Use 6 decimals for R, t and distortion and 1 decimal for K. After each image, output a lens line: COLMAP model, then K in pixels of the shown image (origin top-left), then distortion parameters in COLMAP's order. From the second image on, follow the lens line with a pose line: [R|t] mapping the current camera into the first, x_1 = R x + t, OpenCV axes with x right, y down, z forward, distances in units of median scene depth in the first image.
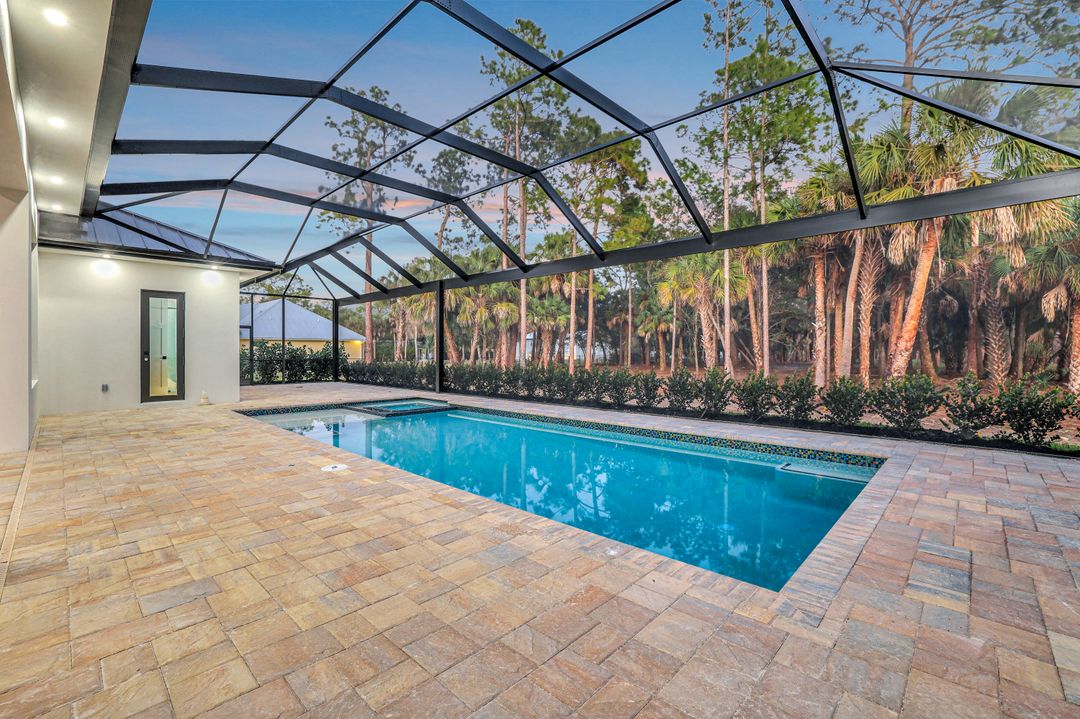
lens RADIAL K [[465.5, 0, 533.7], [0, 465.5, 351.8], [0, 0, 1]] dist [-0.038720, 0.011479]
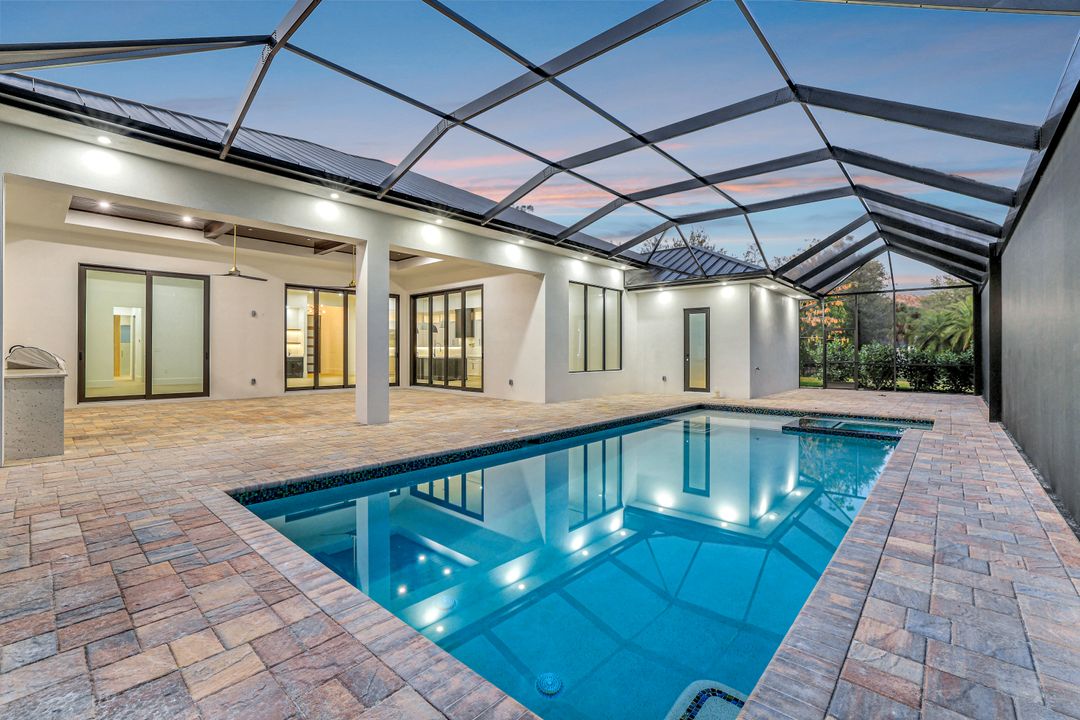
lens RADIAL K [[465.5, 0, 533.7], [0, 465.5, 352.3], [0, 0, 1]] dist [-0.038720, 0.011479]
pose [[0.038638, -0.001036, -0.999253, 1.749231], [-0.001128, 0.999999, -0.001080, -0.012223], [0.999253, 0.001169, 0.038637, 1.582173]]
